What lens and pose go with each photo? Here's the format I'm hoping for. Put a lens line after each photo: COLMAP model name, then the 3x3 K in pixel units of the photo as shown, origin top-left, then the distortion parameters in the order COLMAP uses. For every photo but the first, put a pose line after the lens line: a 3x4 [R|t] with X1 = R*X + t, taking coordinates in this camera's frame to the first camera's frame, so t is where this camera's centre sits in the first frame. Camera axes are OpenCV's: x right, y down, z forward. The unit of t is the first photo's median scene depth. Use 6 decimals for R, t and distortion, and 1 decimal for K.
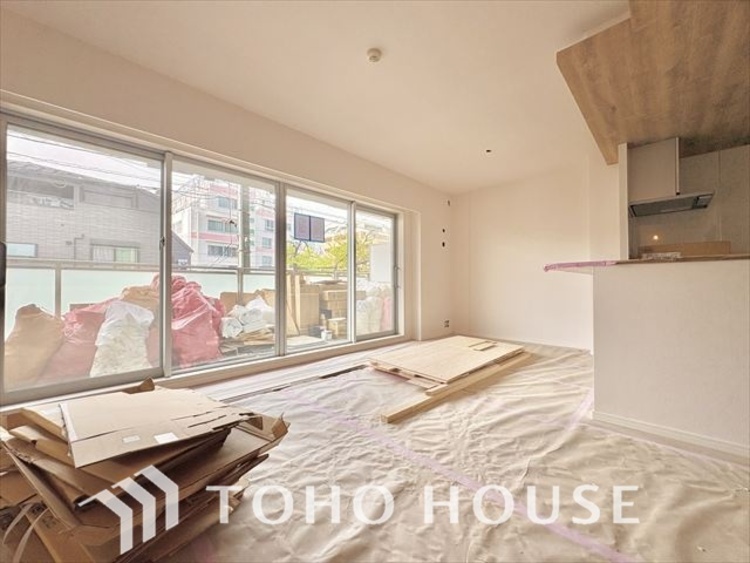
lens RADIAL K [[298.9, 0, 374.9], [0, 298.9, 282.4], [0, 0, 1]] dist [-0.002342, 0.000782]
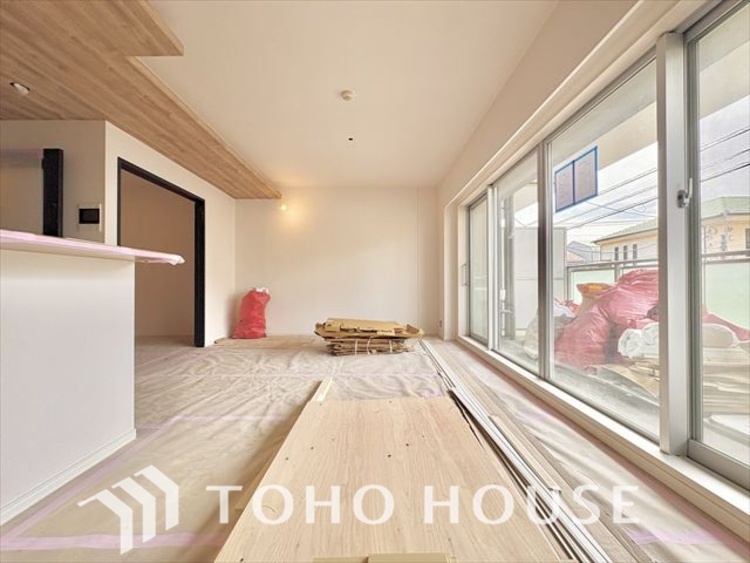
lens RADIAL K [[298.9, 0, 374.9], [0, 298.9, 282.5], [0, 0, 1]] dist [-0.002342, 0.000782]
pose [[-0.711951, -0.000334, -0.702229, 0.560438], [0.010285, 0.999888, -0.010902, 0.014819], [0.702154, -0.014984, -0.711867, 1.403192]]
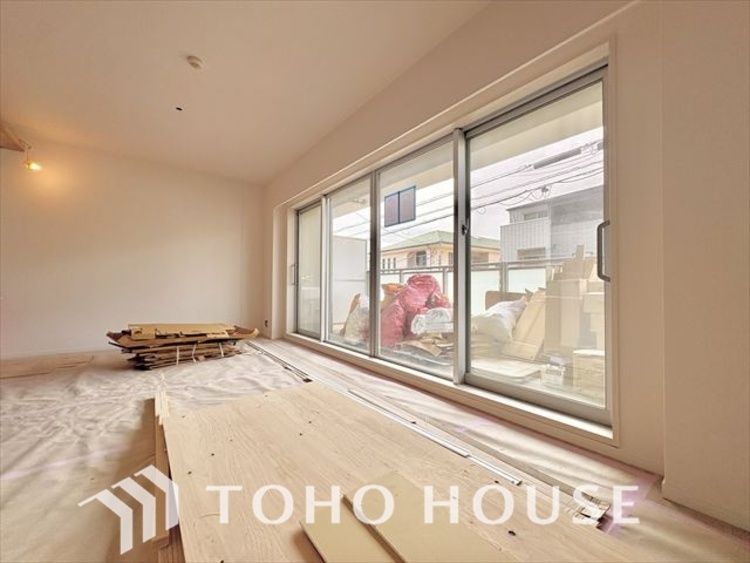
lens RADIAL K [[298.9, 0, 375.5], [0, 298.9, 282.5], [0, 0, 1]] dist [-0.002342, 0.000782]
pose [[-0.126041, -0.015158, -0.991909, 0.694624], [0.004450, 0.999865, -0.015845, 0.032891], [0.992015, -0.006411, -0.125956, 1.279255]]
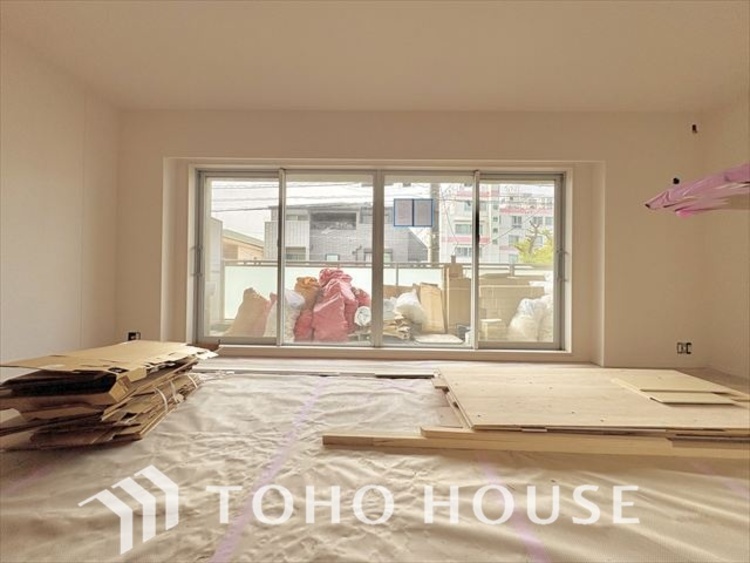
lens RADIAL K [[298.9, 0, 374.9], [0, 298.9, 282.0], [0, 0, 1]] dist [-0.002342, 0.000782]
pose [[0.688582, 0.005868, -0.725134, 0.444049], [-0.007044, 0.999974, 0.001402, 0.034702], [0.725124, 0.004143, 0.688606, 0.364699]]
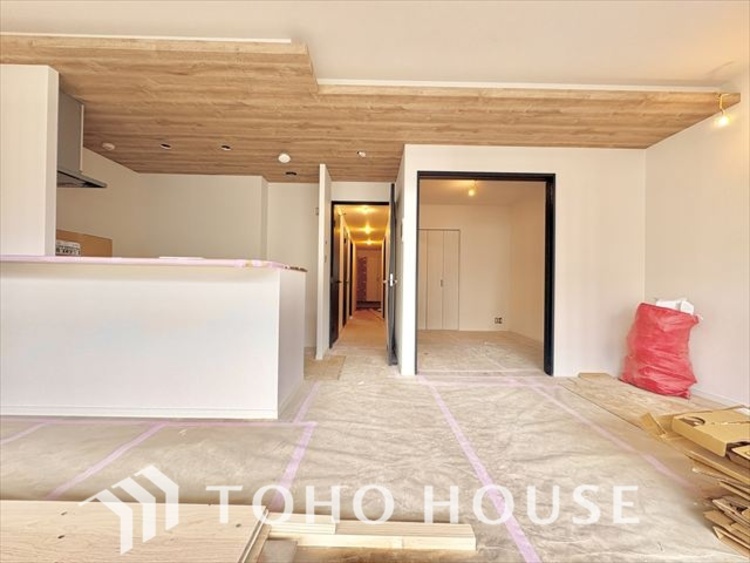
lens RADIAL K [[298.9, 0, 376.3], [0, 298.9, 282.0], [0, 0, 1]] dist [-0.002342, 0.000782]
pose [[-0.708325, -0.002415, 0.705882, -0.148929], [-0.021428, 0.999607, -0.018083, 0.003833], [-0.705561, -0.027934, -0.708099, 0.990524]]
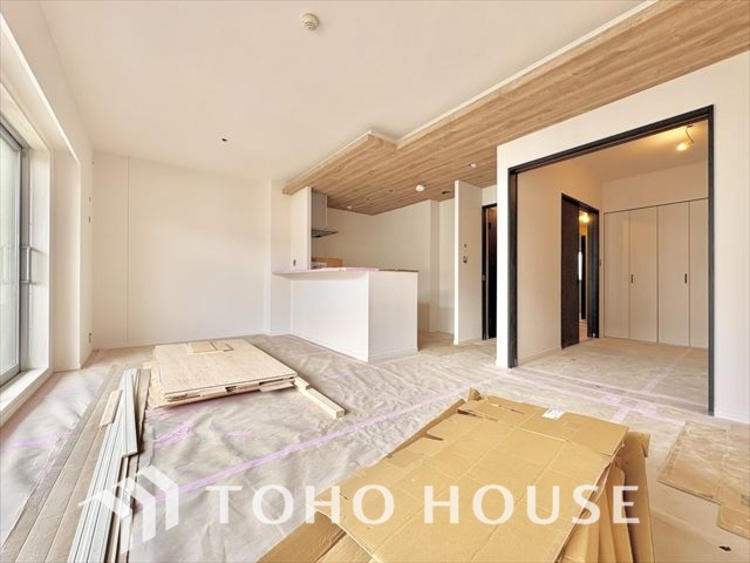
lens RADIAL K [[298.9, 0, 374.8], [0, 298.9, 282.0], [0, 0, 1]] dist [-0.002342, 0.000782]
pose [[0.131785, 0.005721, 0.991262, -0.618776], [-0.014814, 0.999883, -0.003801, 0.010150], [-0.991168, -0.014184, 0.131854, 0.494925]]
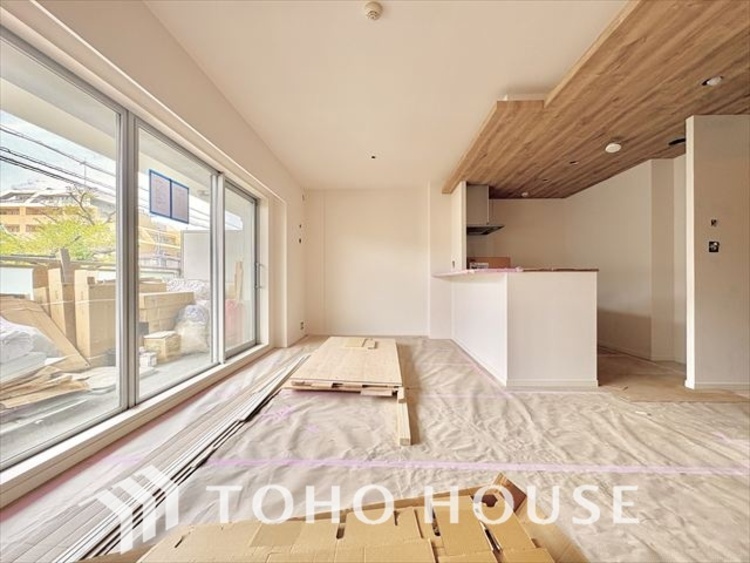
lens RADIAL K [[298.9, 0, 375.2], [0, 298.9, 282.3], [0, 0, 1]] dist [-0.002342, 0.000782]
pose [[0.736368, 0.000632, 0.676581, -0.405285], [-0.006199, 0.999964, 0.005812, -0.008608], [-0.676552, -0.008474, 0.736346, 0.275676]]
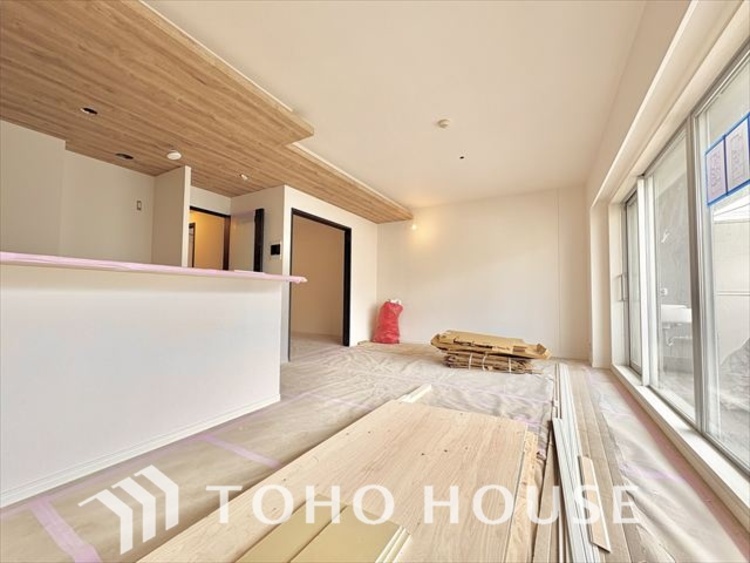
lens RADIAL K [[298.9, 0, 374.7], [0, 298.9, 282.4], [0, 0, 1]] dist [-0.002342, 0.000782]
pose [[-0.968601, -0.019639, -0.247843, 0.440037], [-0.007351, 0.998702, -0.050407, 0.008536], [0.248511, -0.047002, -0.967488, 1.571370]]
